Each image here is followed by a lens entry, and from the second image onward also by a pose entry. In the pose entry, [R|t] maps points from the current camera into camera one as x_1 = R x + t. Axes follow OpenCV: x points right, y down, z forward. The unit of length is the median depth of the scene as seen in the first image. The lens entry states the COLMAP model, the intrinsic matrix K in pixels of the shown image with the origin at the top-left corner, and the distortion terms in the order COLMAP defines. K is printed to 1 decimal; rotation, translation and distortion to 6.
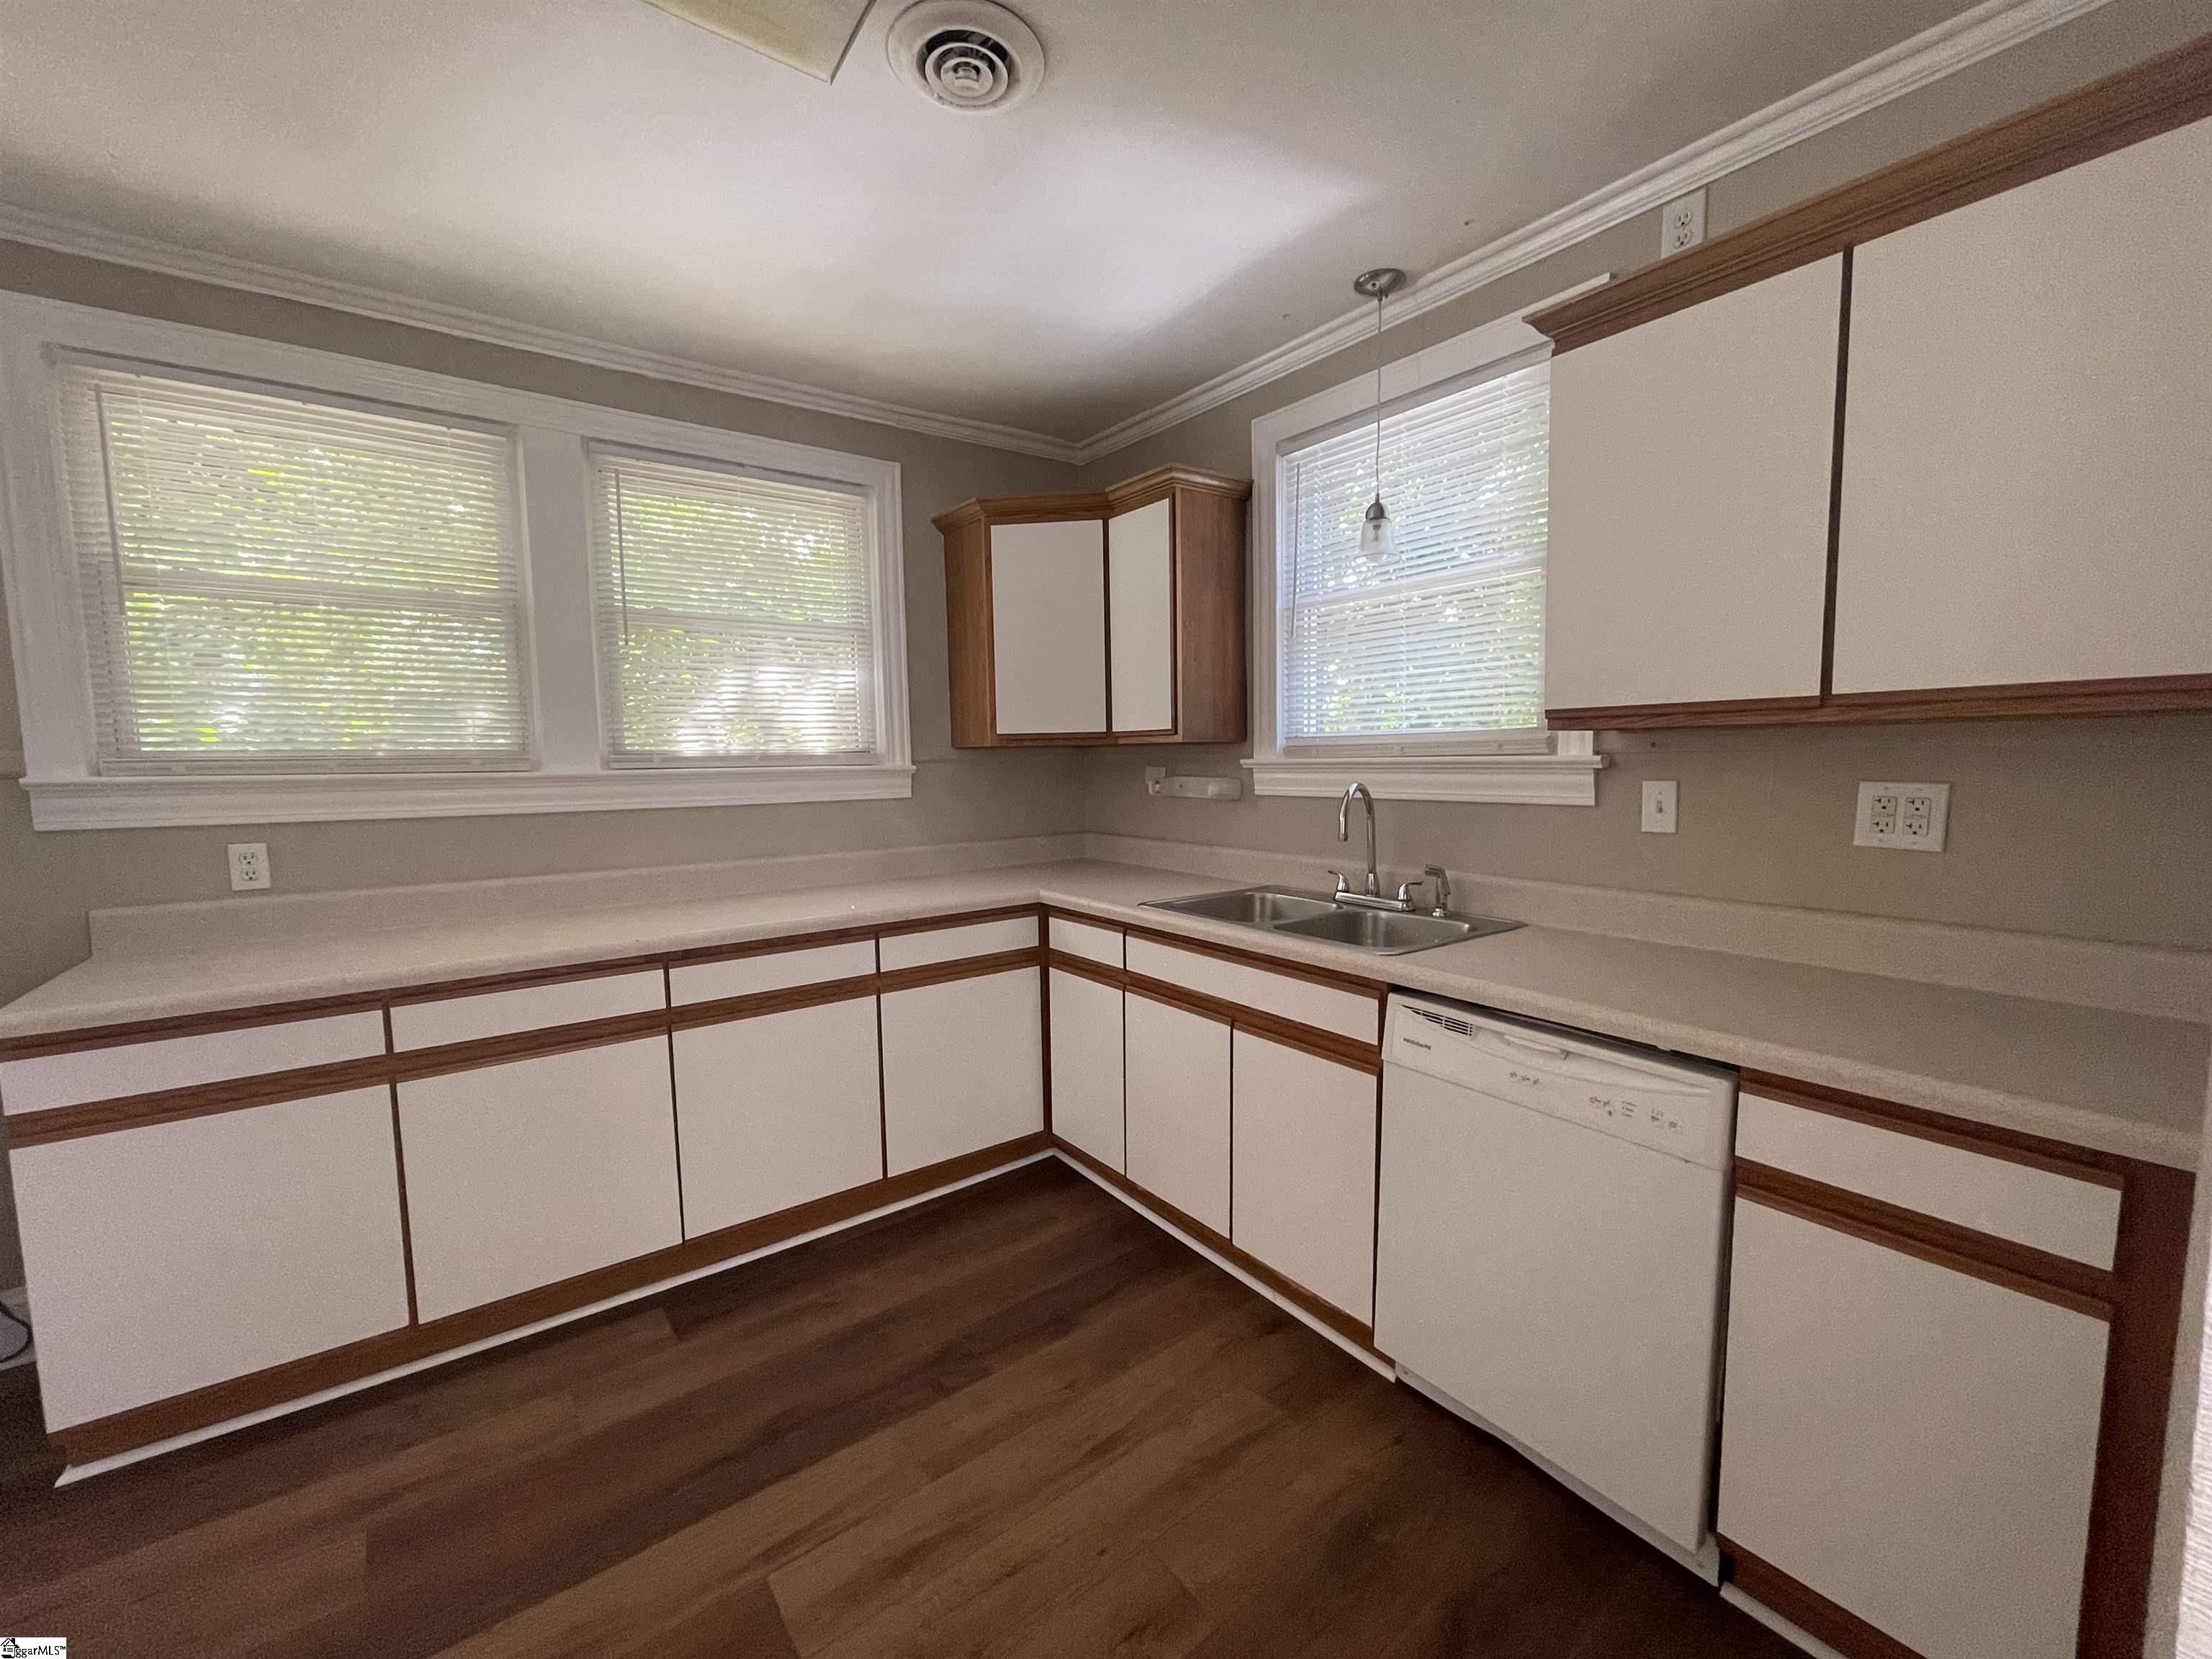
lens RADIAL K [[897.9, 0, 1111.2], [0, 897.9, 839.3], [0, 0, 1]] dist [-0.001948, -0.000215]
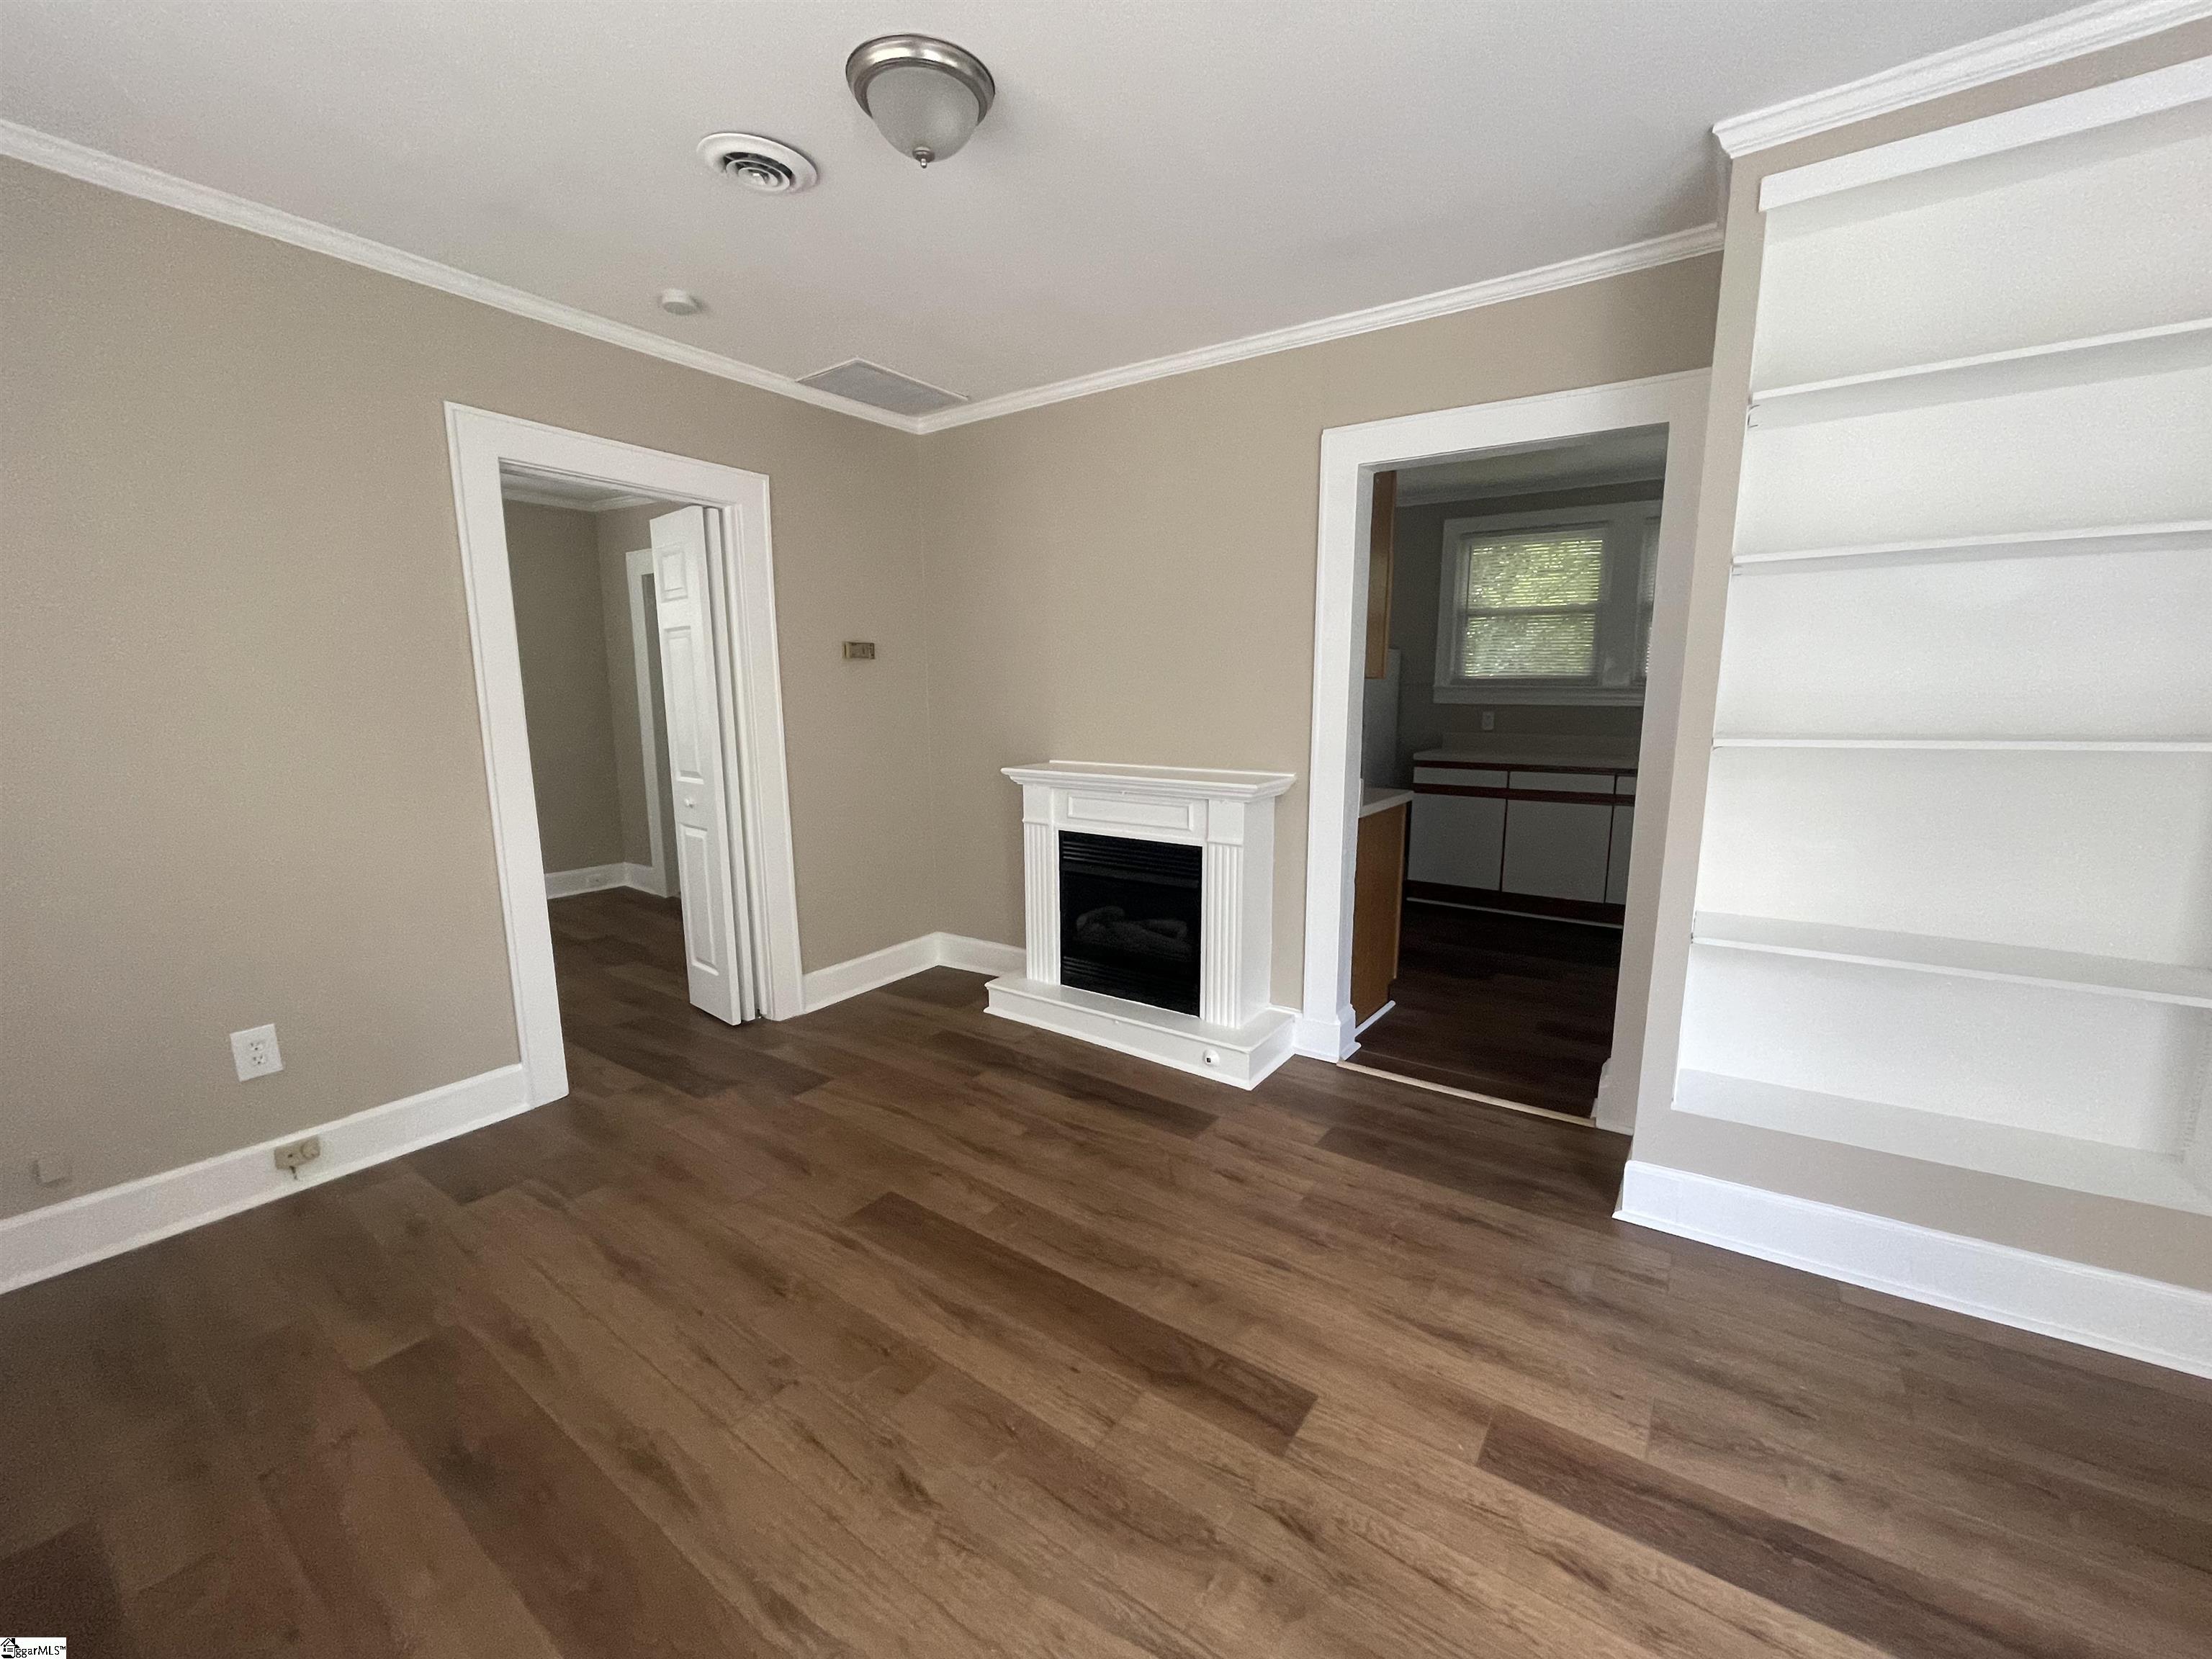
lens RADIAL K [[897.9, 0, 1111.2], [0, 897.9, 839.3], [0, 0, 1]] dist [-0.001948, -0.000215]
pose [[0.323790, 0.164942, -0.931641, 1.170469], [-0.087359, 0.985692, 0.144150, 0.088405], [0.942087, 0.034713, 0.333566, -0.891514]]
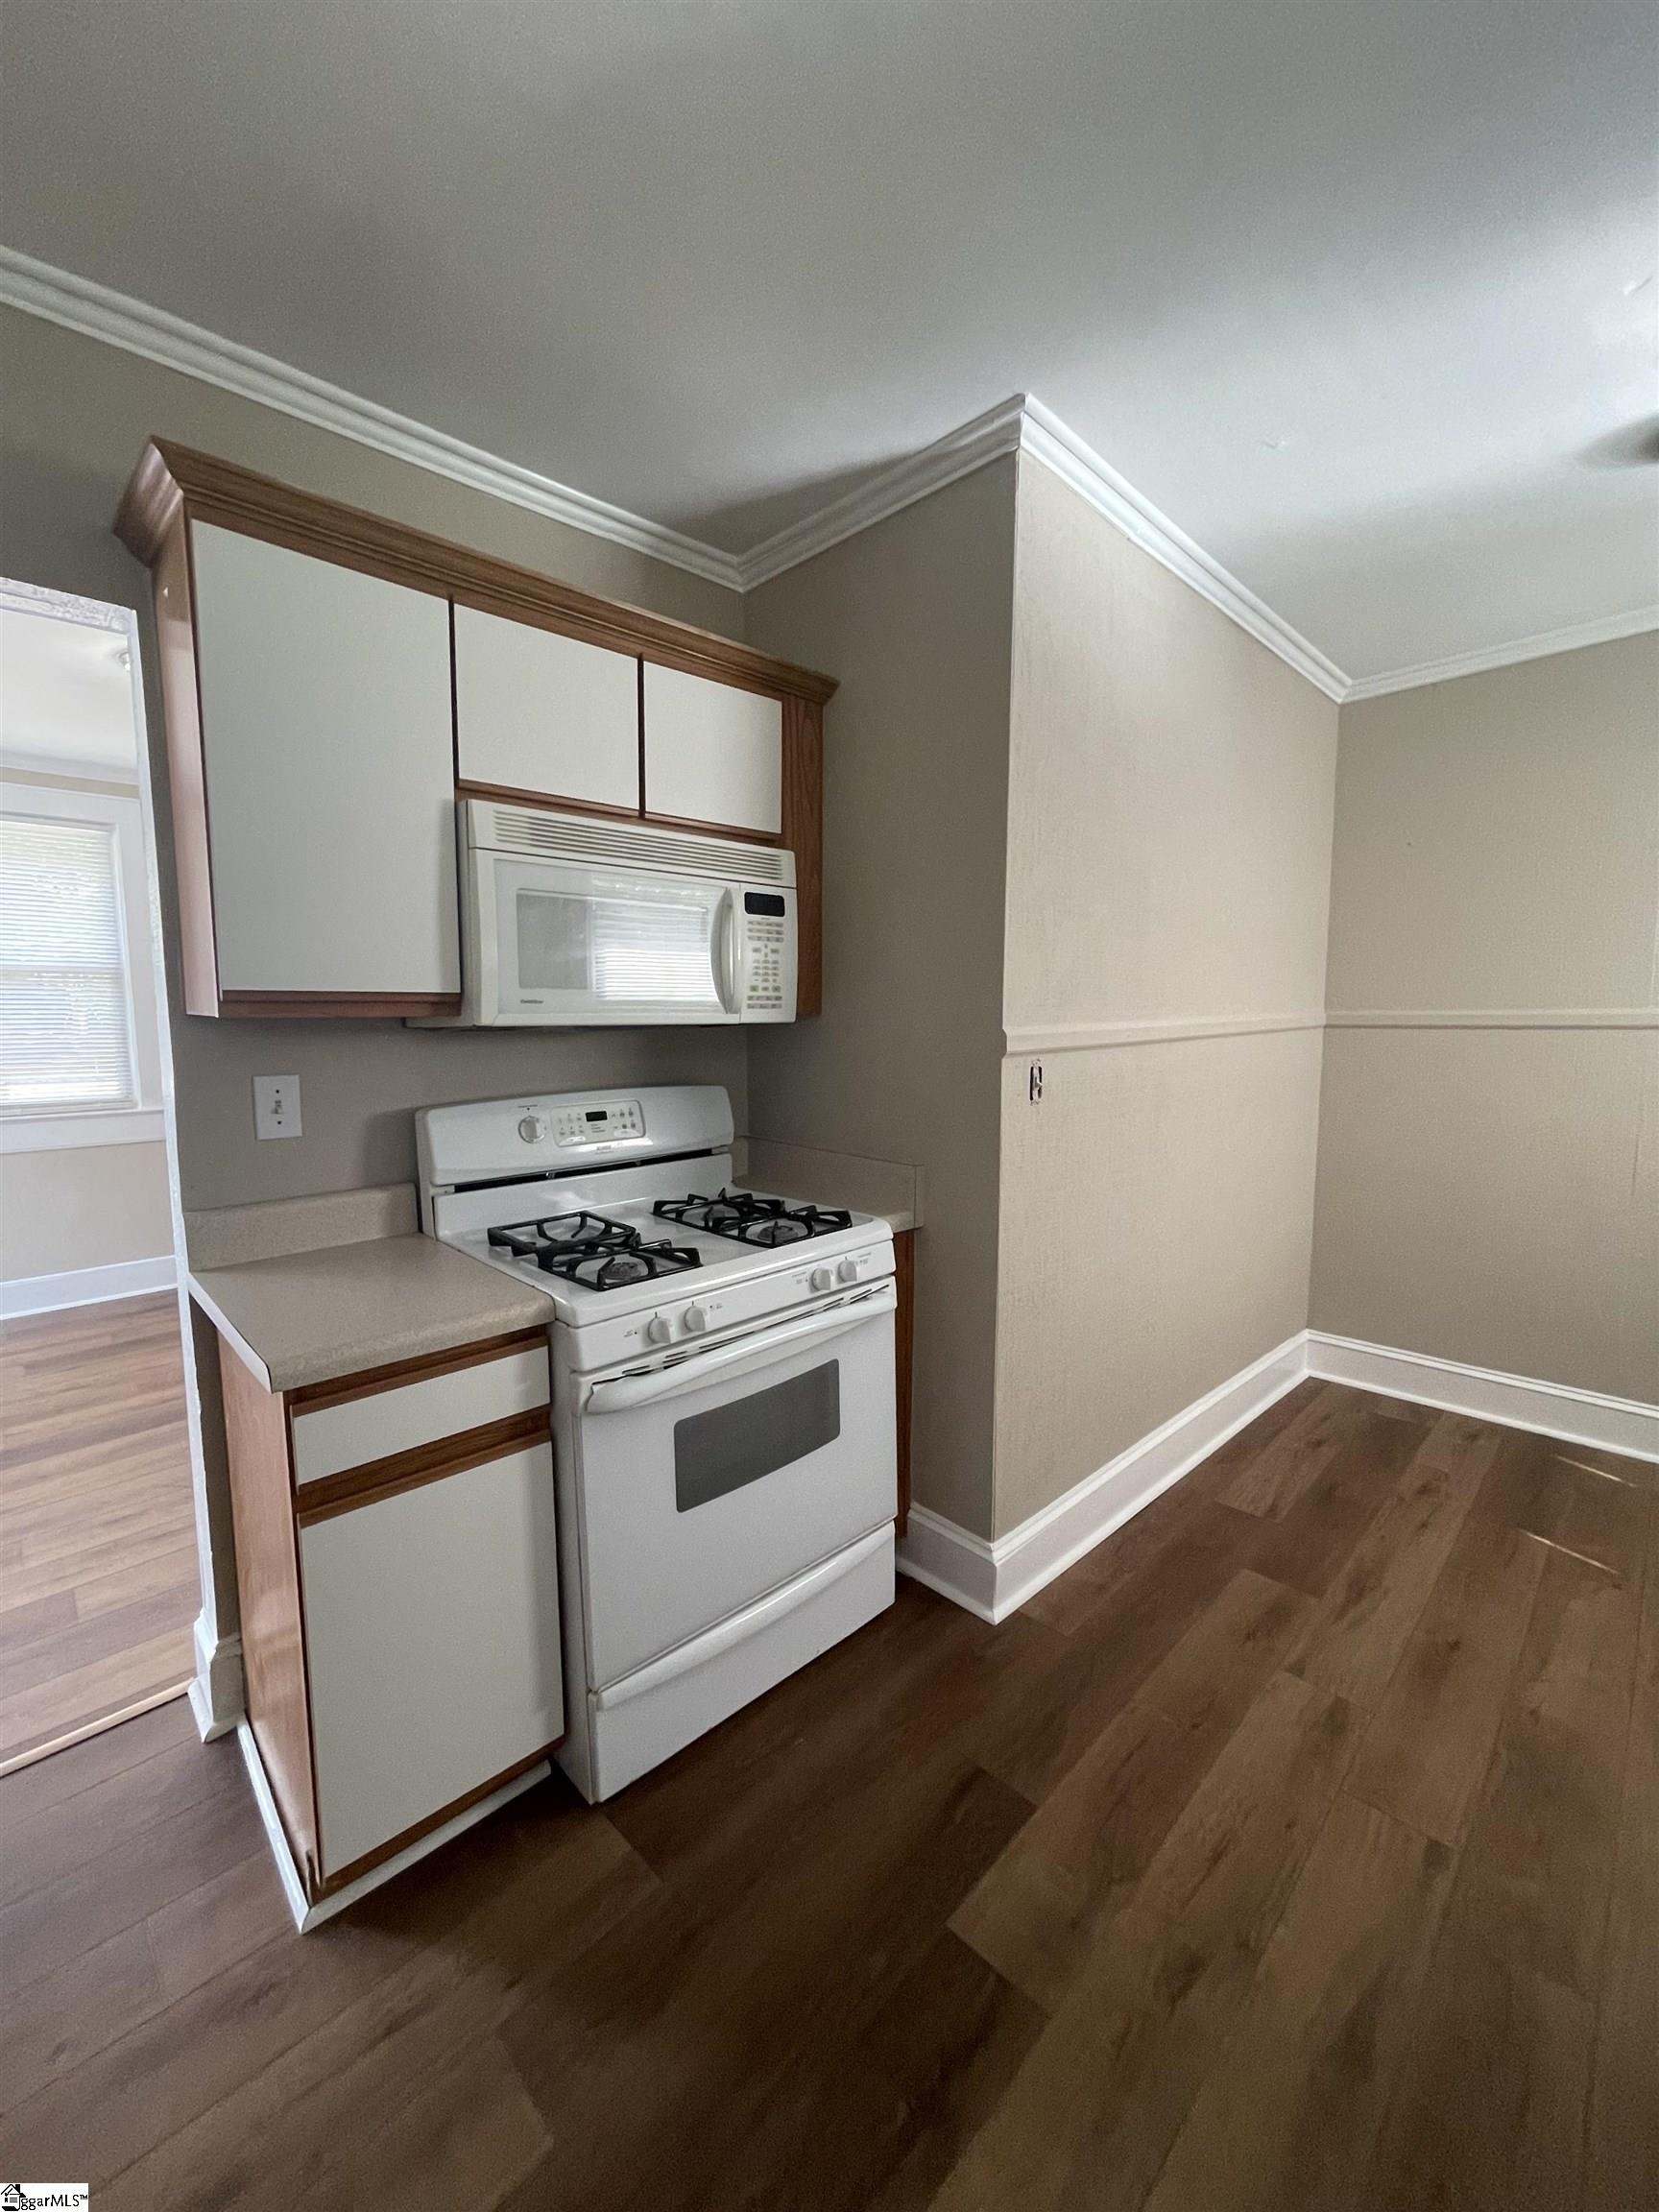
lens RADIAL K [[897.9, 0, 828.4], [0, 897.9, 1101.3], [0, 0, 1]] dist [-0.001948, -0.000215]
pose [[-0.989818, 0.026116, -0.139925, -0.483271], [-0.001020, 0.981697, 0.190446, -0.060102], [0.142338, 0.188650, -0.971674, 0.743606]]
